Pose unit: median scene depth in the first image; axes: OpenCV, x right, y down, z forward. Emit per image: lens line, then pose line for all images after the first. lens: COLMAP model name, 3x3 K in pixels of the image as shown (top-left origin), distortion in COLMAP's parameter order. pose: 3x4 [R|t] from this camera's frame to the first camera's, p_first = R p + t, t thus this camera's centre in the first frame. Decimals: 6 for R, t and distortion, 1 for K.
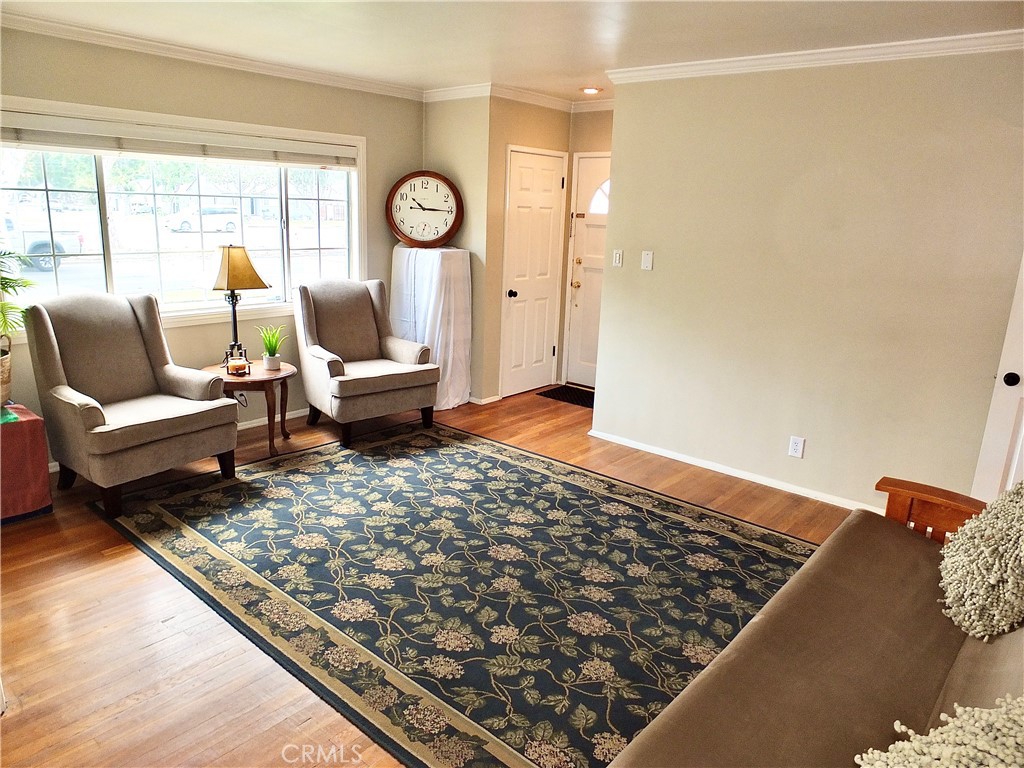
lens RADIAL K [[693.9, 0, 509.9], [0, 693.9, 383.3], [0, 0, 1]] dist [-0.034464, 0.004803]
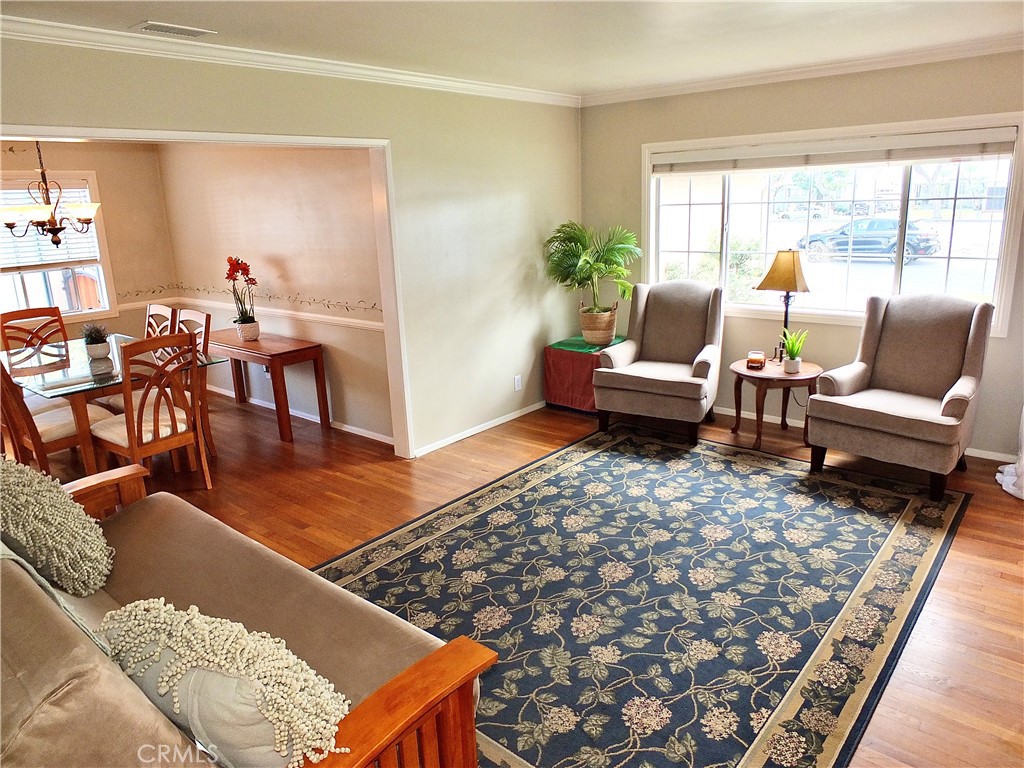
lens RADIAL K [[693.9, 0, 514.1], [0, 693.9, 381.9], [0, 0, 1]] dist [-0.034464, 0.004803]
pose [[0.008524, 0.215726, -0.976417, 0.760819], [-0.206989, 0.955685, 0.209338, -0.158443], [0.978306, 0.200323, 0.052800, 0.648272]]
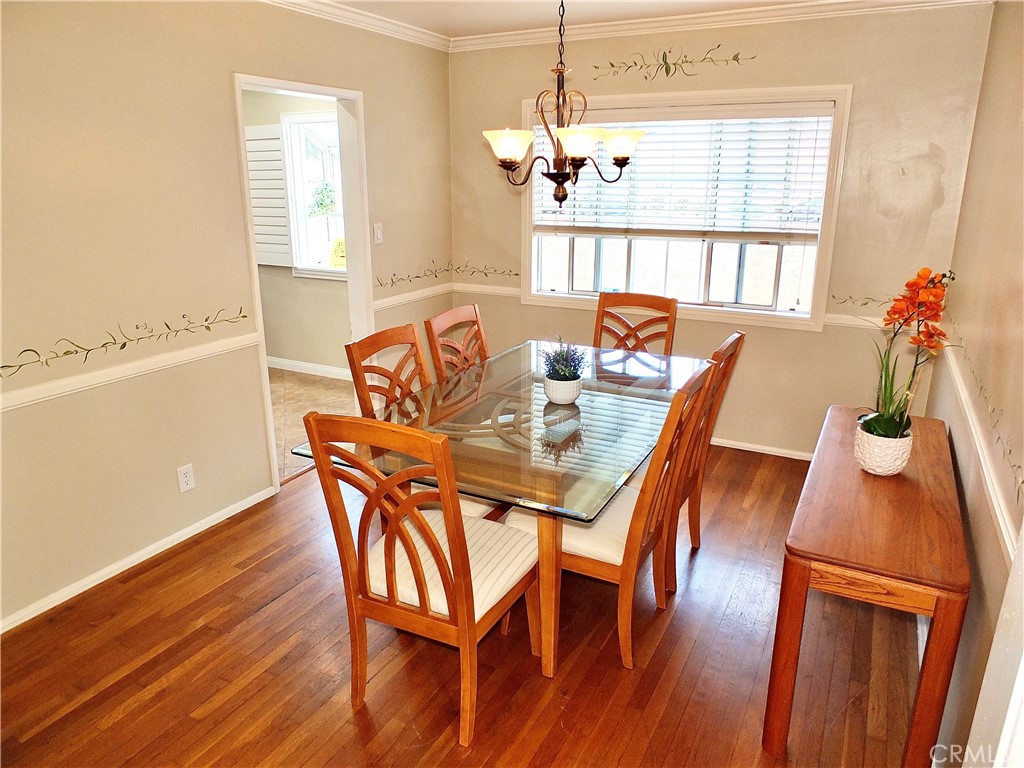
lens RADIAL K [[693.9, 0, 503.2], [0, 693.9, 392.3], [0, 0, 1]] dist [-0.034464, 0.004803]
pose [[-0.975934, 0.027403, -0.216337, -0.231370], [-0.086277, 0.862601, 0.498474, -0.153604], [0.200272, 0.505142, -0.839477, 0.570208]]
